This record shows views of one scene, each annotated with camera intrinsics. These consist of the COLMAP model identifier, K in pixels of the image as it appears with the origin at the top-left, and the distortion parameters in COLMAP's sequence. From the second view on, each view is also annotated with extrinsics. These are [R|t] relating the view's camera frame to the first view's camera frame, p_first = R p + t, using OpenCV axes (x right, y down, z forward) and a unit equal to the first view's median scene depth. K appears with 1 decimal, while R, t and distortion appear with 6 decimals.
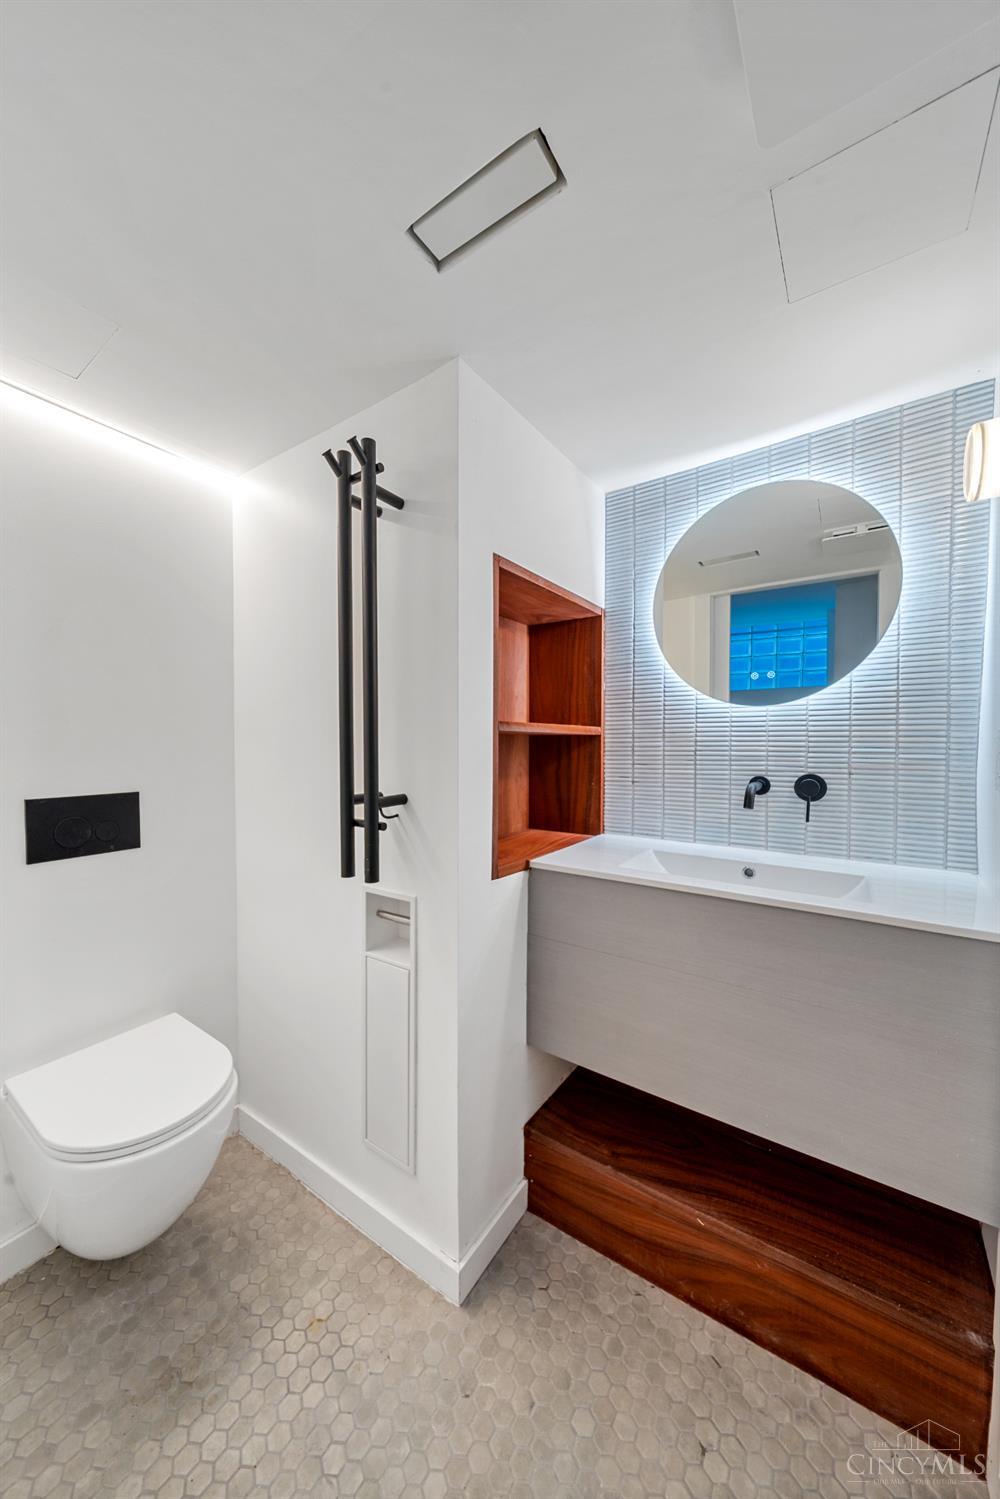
lens RADIAL K [[527.3, 0, 495.6], [0, 527.3, 757.0], [0, 0, 1]] dist [-0.001496, -0.000180]
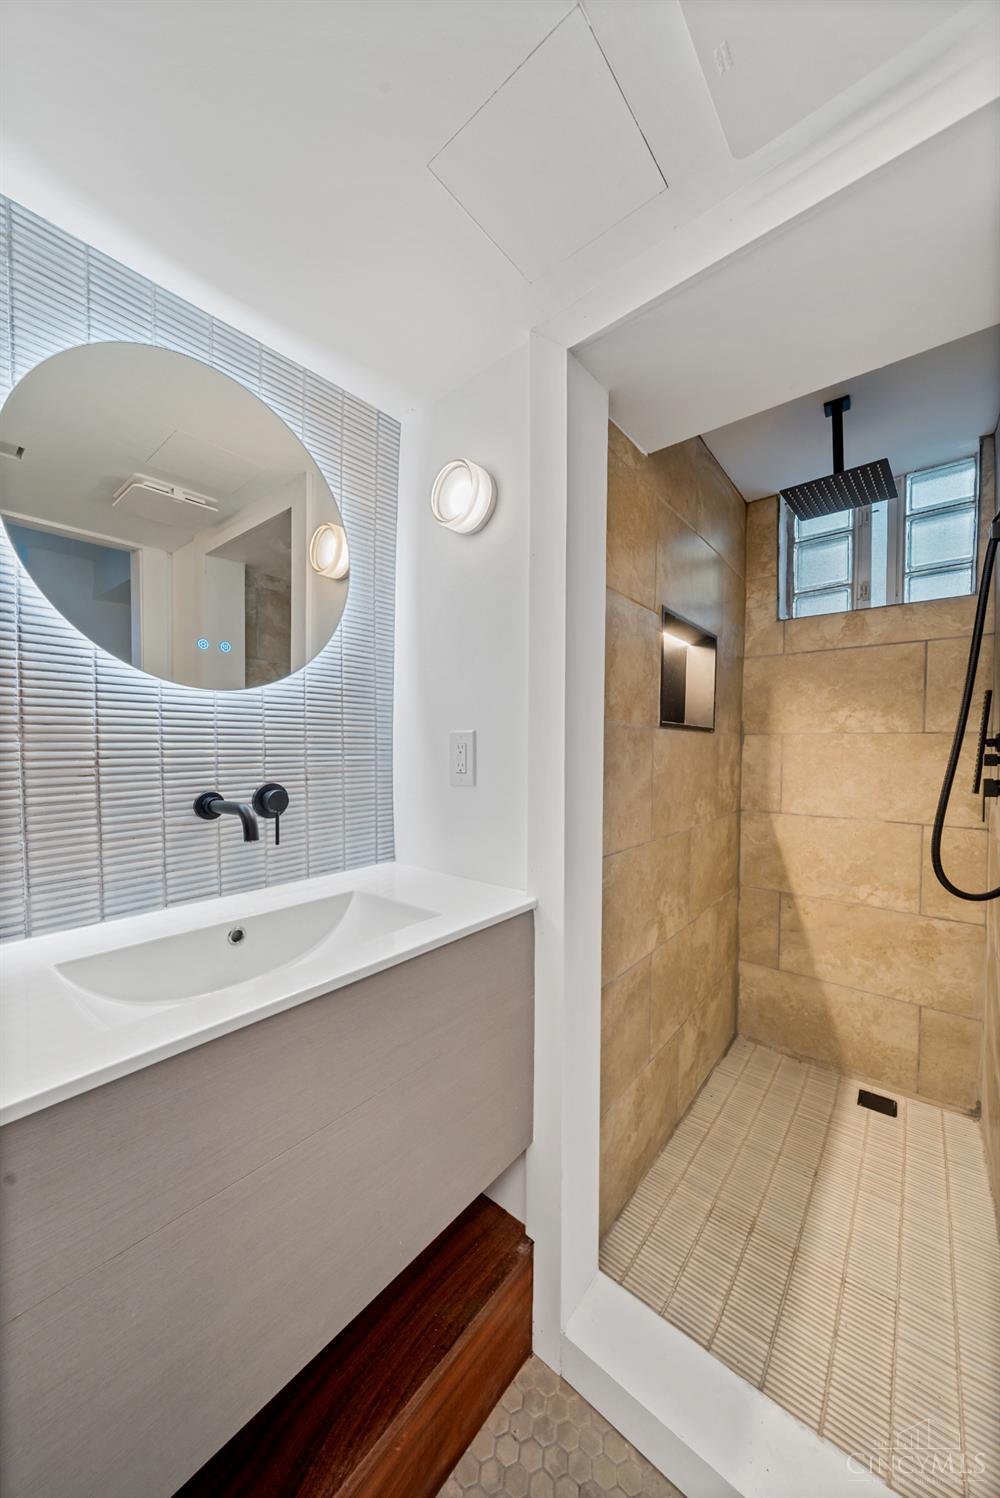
lens RADIAL K [[526.9, 0, 495.6], [0, 526.9, 756.5], [0, 0, 1]] dist [-0.001496, -0.000180]
pose [[0.087732, -0.025241, 0.995824, -0.158122], [0.022802, 0.999468, 0.023325, -0.019006], [-0.995883, 0.020660, 0.088261, 0.604541]]
